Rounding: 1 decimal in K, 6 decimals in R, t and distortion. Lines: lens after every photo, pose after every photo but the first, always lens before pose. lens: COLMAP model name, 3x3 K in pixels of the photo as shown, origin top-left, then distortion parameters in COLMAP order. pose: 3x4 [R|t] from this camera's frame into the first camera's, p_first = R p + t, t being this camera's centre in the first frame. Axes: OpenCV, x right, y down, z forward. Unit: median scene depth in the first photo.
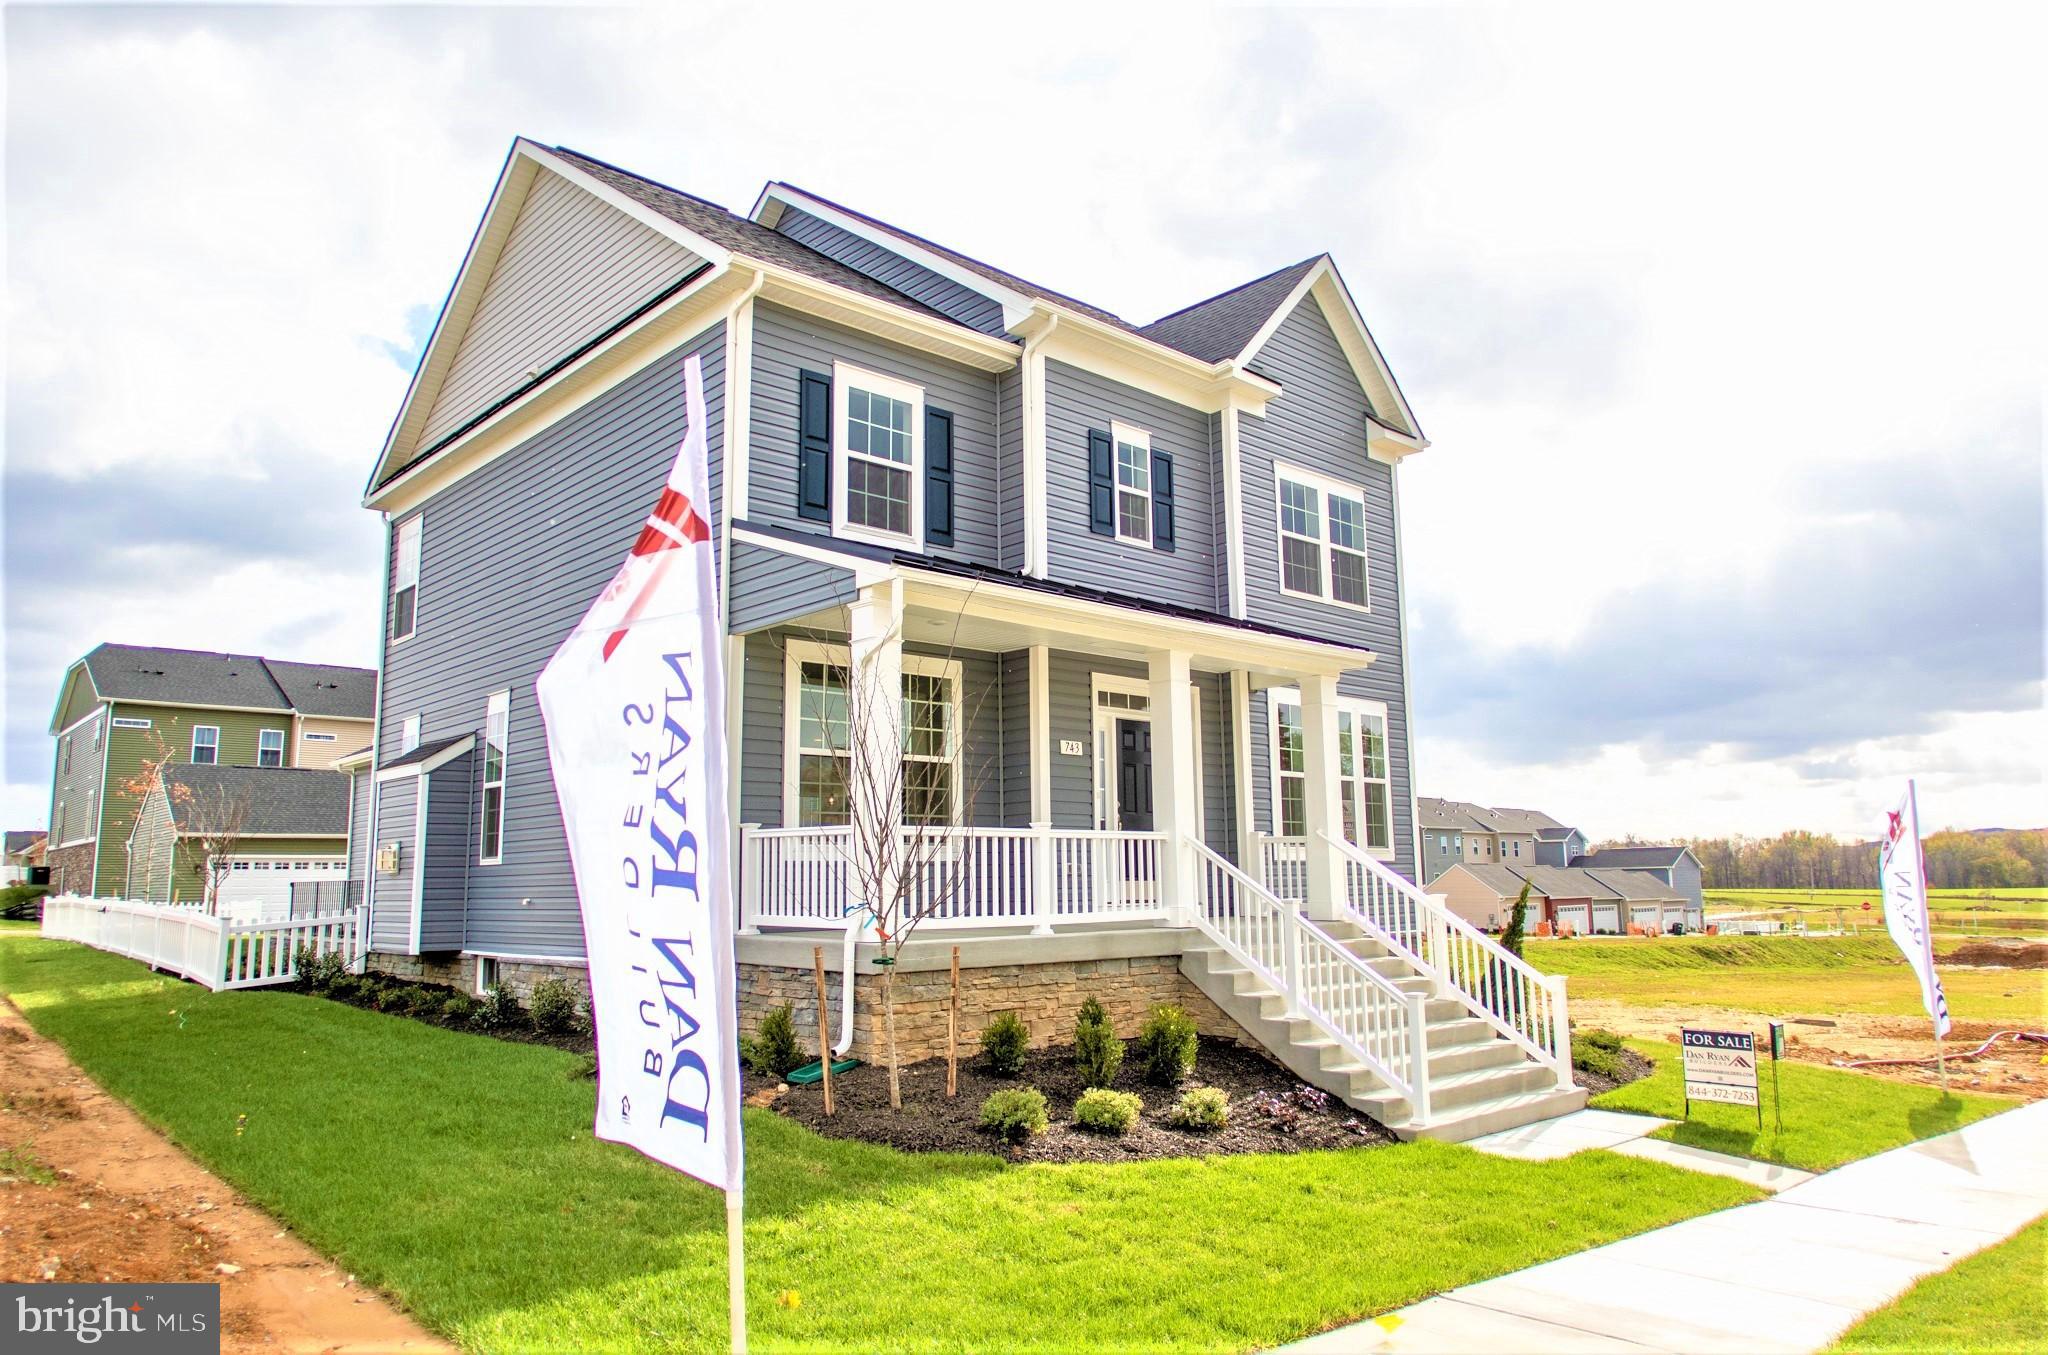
lens RADIAL K [[1409.5, 0, 1024.0], [0, 1409.5, 677.5], [0, 0, 1]] dist [0.003093, 0.000687]
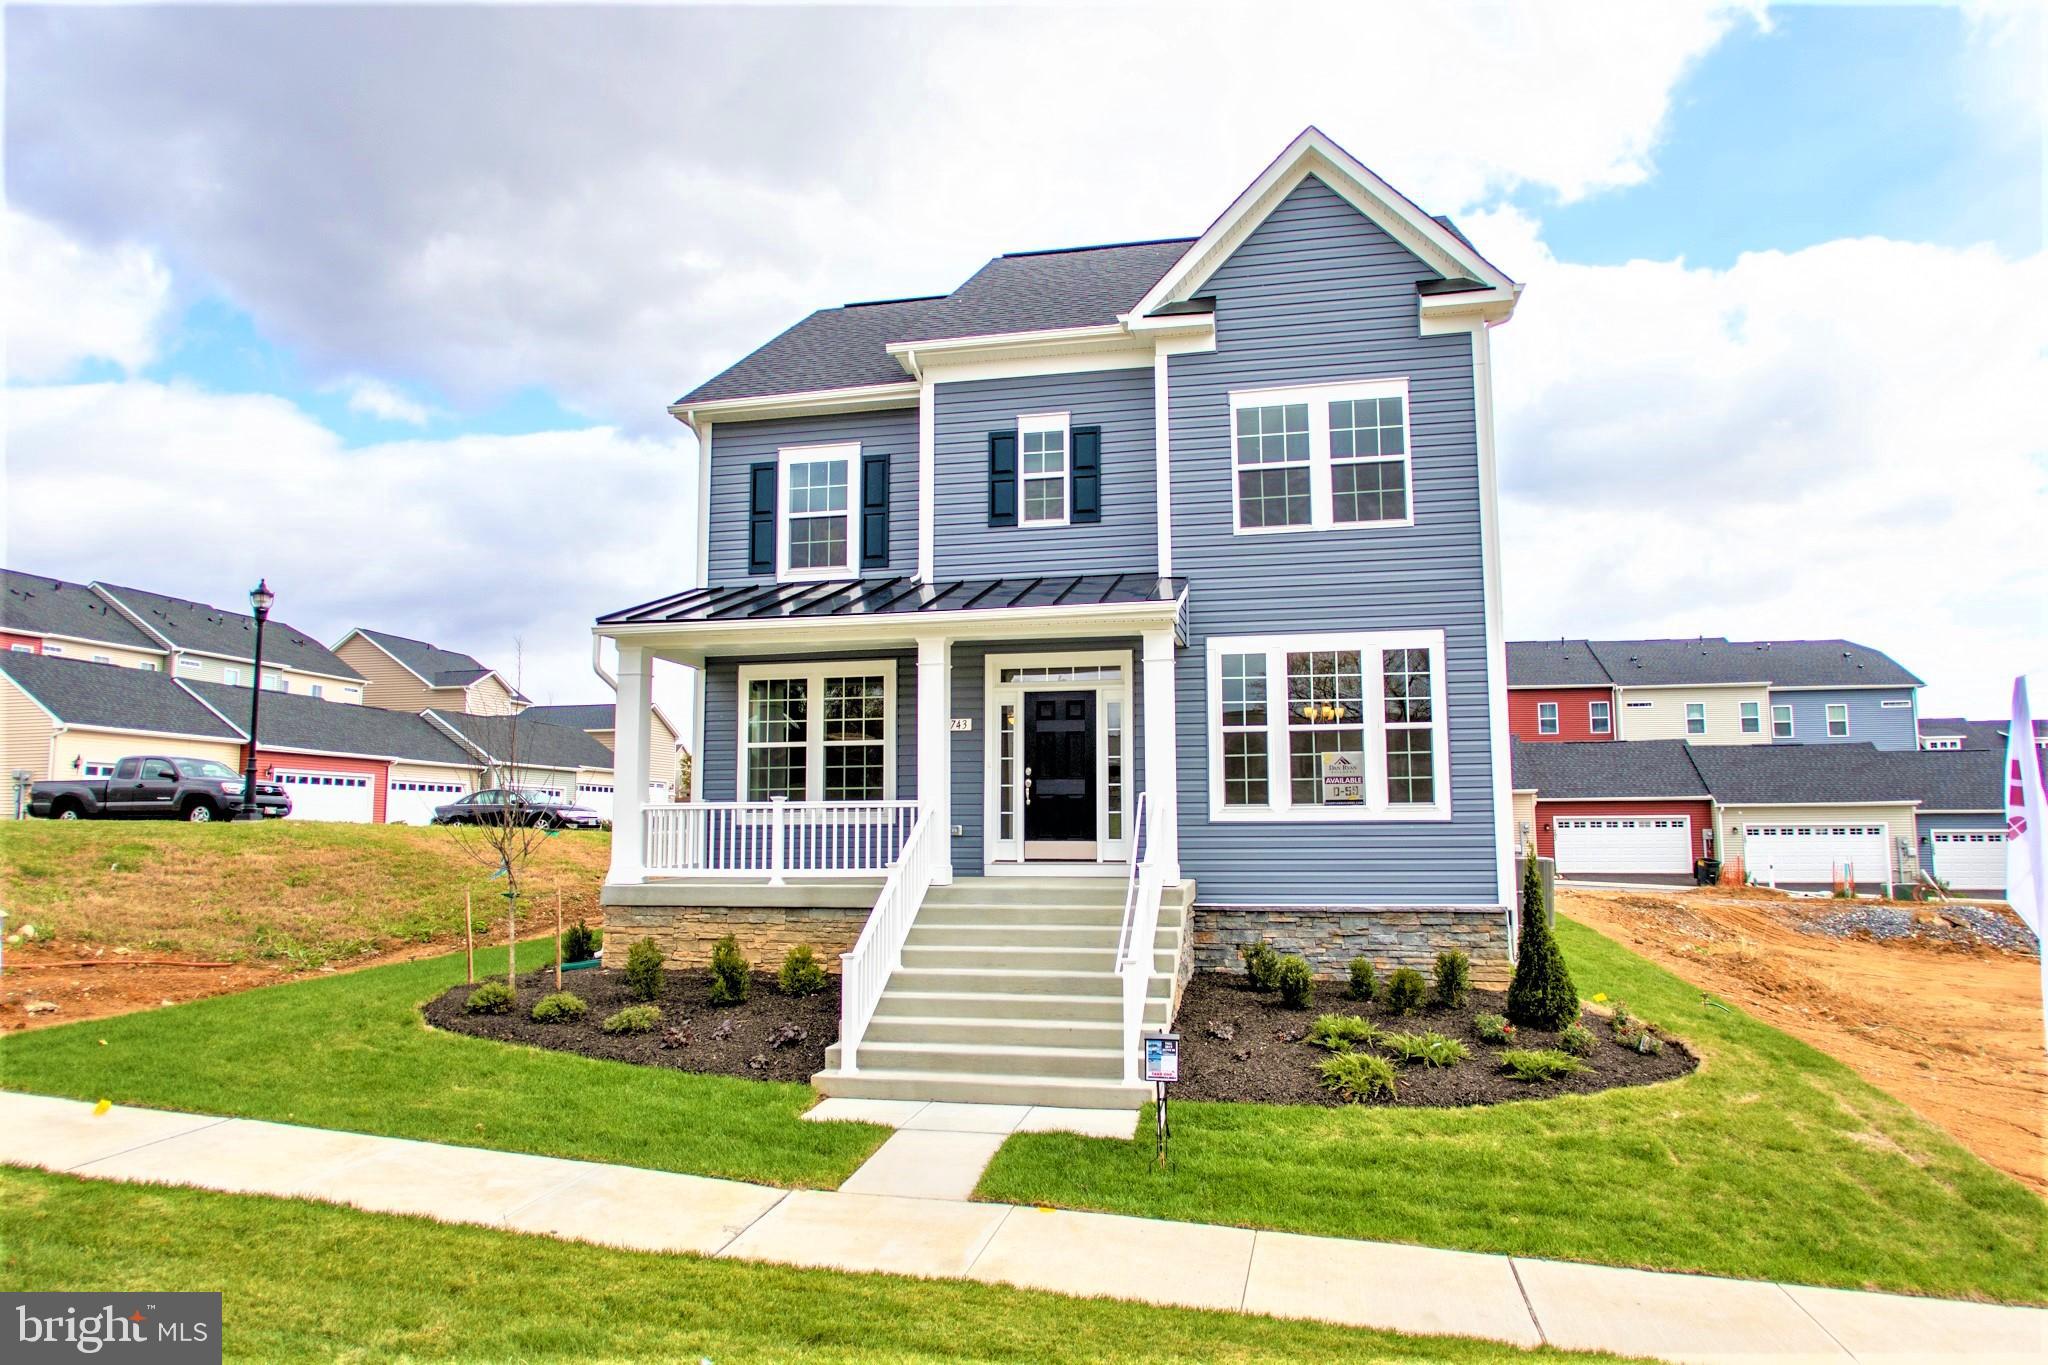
lens RADIAL K [[1353.6, 0, 1024.0], [0, 1353.6, 682.5], [0, 0, 1]] dist [-0.002915, -0.000335]
pose [[0.545137, -0.093045, -0.833168, 0.914683], [0.115101, 0.992717, -0.035554, 0.057238], [0.830408, -0.076517, 0.551877, 0.423186]]
